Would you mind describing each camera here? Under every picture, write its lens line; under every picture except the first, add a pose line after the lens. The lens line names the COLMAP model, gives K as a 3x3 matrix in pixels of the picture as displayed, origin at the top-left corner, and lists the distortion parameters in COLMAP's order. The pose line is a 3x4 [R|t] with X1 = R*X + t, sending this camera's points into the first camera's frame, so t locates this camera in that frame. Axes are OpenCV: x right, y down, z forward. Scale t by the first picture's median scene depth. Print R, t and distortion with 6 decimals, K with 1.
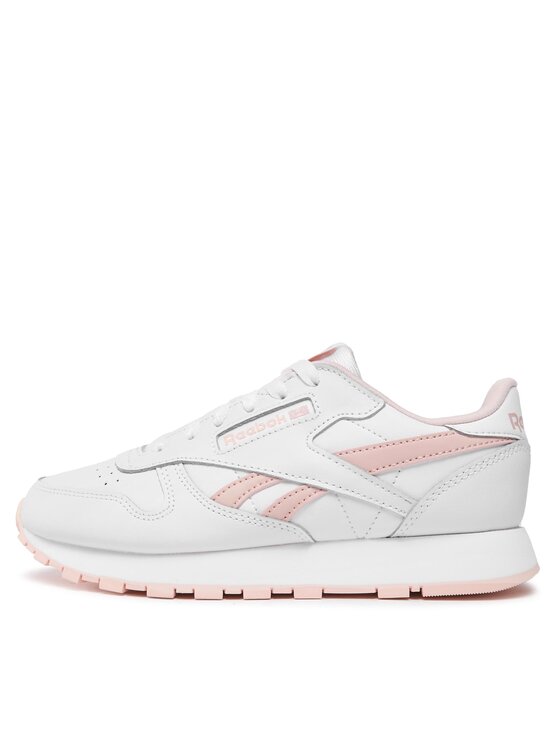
lens RADIAL K [[824.2, 0, 280.0], [0, 824.2, 373.0], [0, 0, 1]] dist [0.100389, -0.001199]
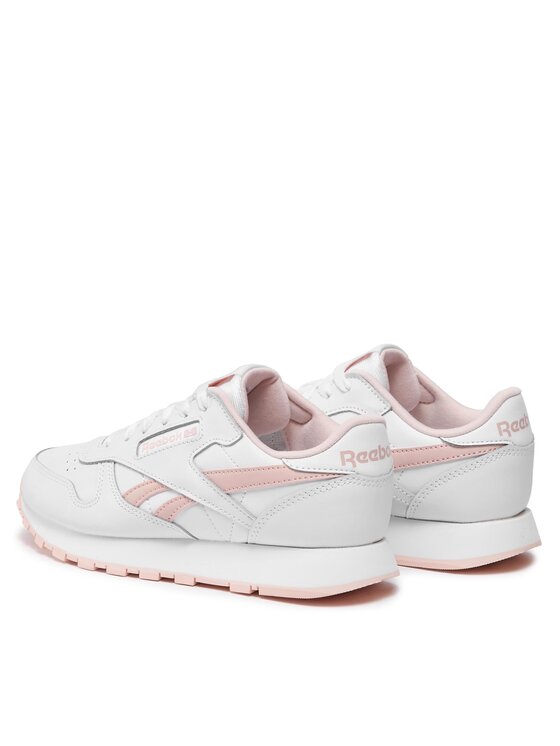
lens RADIAL K [[2859.4, 0, 280.0], [0, 2859.4, 373.0], [0, 0, 1]] dist [0.110866, 0.270717]
pose [[0.867992, 0.090651, -0.488235, 2.162344], [0.014354, 0.978205, 0.207143, -0.896063], [0.496372, -0.186806, 0.847773, -2.423460]]
